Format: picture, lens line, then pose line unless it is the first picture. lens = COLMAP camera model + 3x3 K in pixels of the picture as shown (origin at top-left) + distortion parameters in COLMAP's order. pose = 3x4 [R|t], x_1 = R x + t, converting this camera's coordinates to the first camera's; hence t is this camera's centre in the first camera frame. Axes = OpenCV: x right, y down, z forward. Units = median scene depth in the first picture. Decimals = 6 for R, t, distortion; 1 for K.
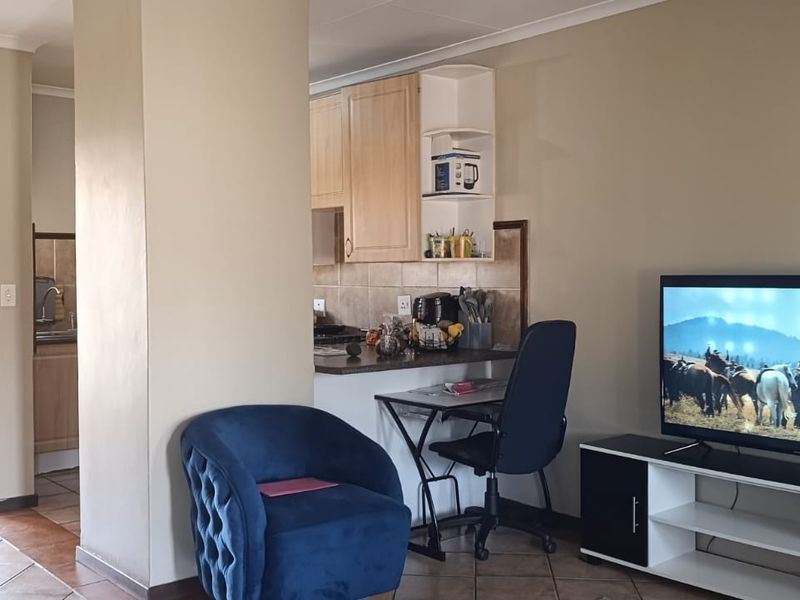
lens RADIAL K [[904.8, 0, 400.0], [0, 904.8, 300.0], [0, 0, 1]] dist [-0.000328, -0.001185]
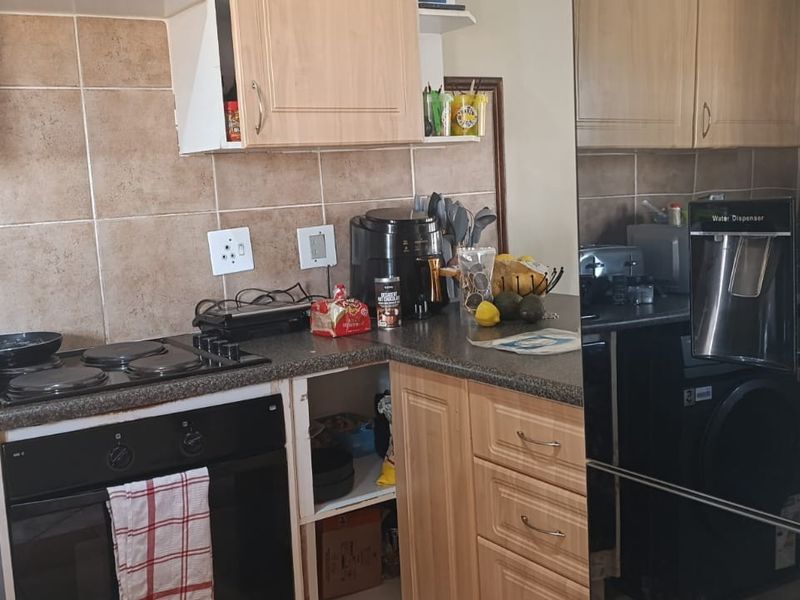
lens RADIAL K [[904.8, 0, 400.0], [0, 904.8, 300.0], [0, 0, 1]] dist [-0.000328, -0.001185]
pose [[0.119145, -0.131739, 0.984098, -0.481054], [0.086069, 0.988798, 0.121948, -0.019451], [-0.989139, 0.070170, 0.129149, 0.970228]]
